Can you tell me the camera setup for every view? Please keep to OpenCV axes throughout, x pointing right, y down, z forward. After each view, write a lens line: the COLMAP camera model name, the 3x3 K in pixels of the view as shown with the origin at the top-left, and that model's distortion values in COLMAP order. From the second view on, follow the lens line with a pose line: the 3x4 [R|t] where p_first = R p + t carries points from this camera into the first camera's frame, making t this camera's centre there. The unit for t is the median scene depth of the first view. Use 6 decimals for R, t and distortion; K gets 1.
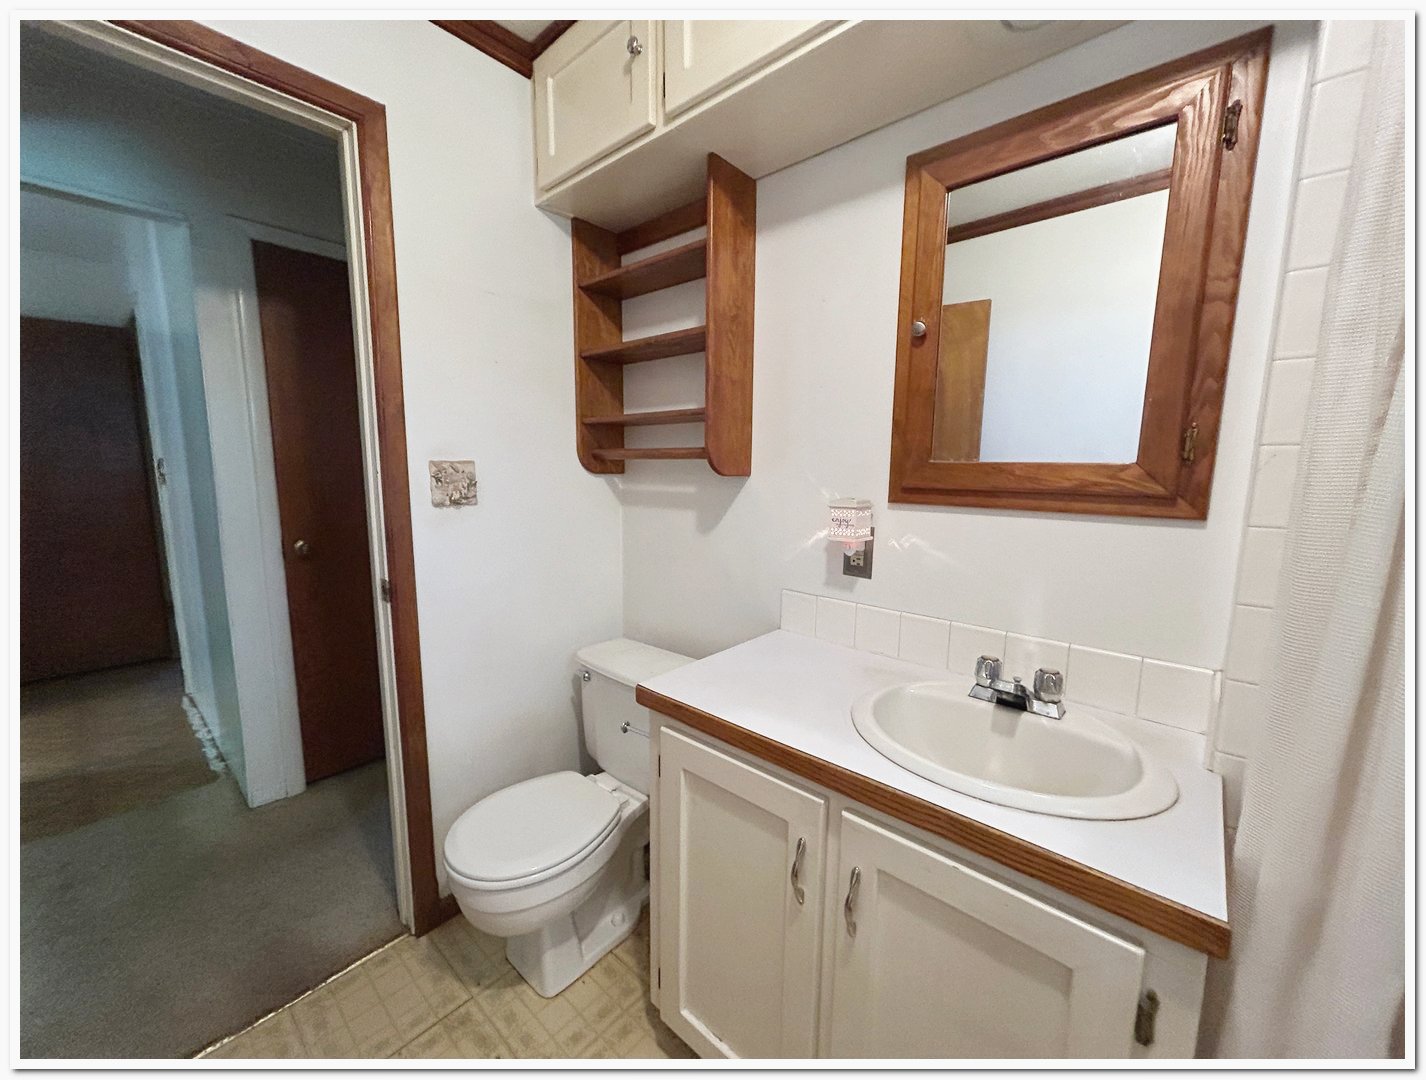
lens RADIAL K [[556.2, 0, 712.0], [0, 556.2, 540.8], [0, 0, 1]] dist [-0.000482, 0.000290]
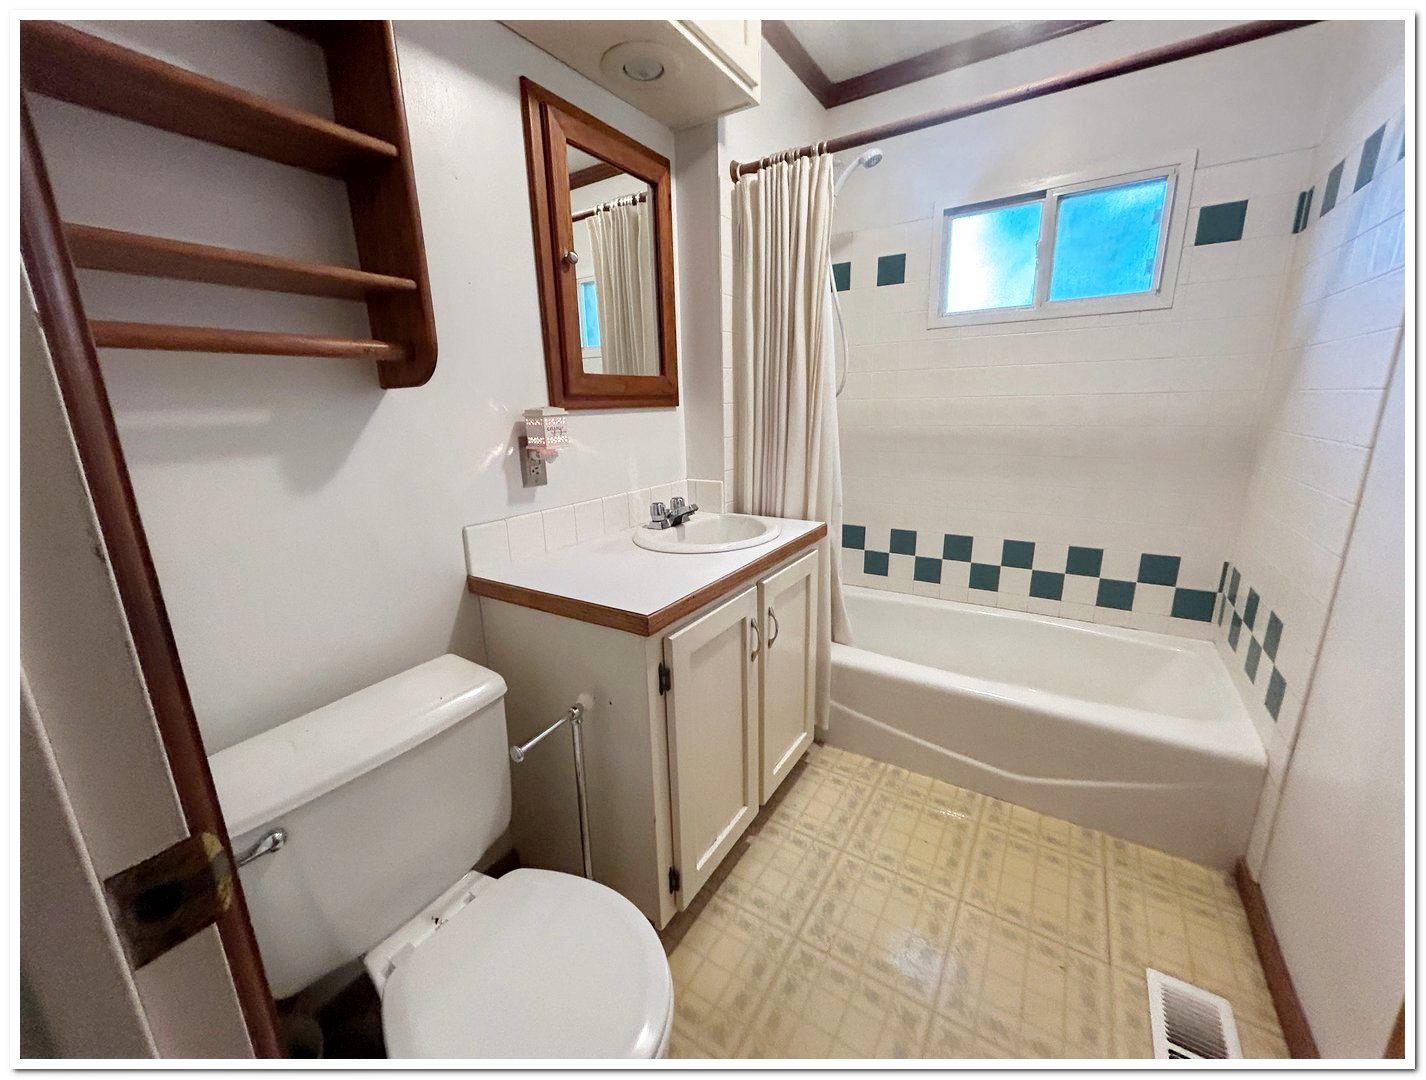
lens RADIAL K [[556.2, 0, 712.0], [0, 556.2, 540.8], [0, 0, 1]] dist [-0.000482, 0.000290]
pose [[-0.156457, -0.245353, 0.956725, -0.923867], [0.161380, 0.949286, 0.269837, -0.074119], [-0.974411, 0.196614, -0.108927, 0.921860]]
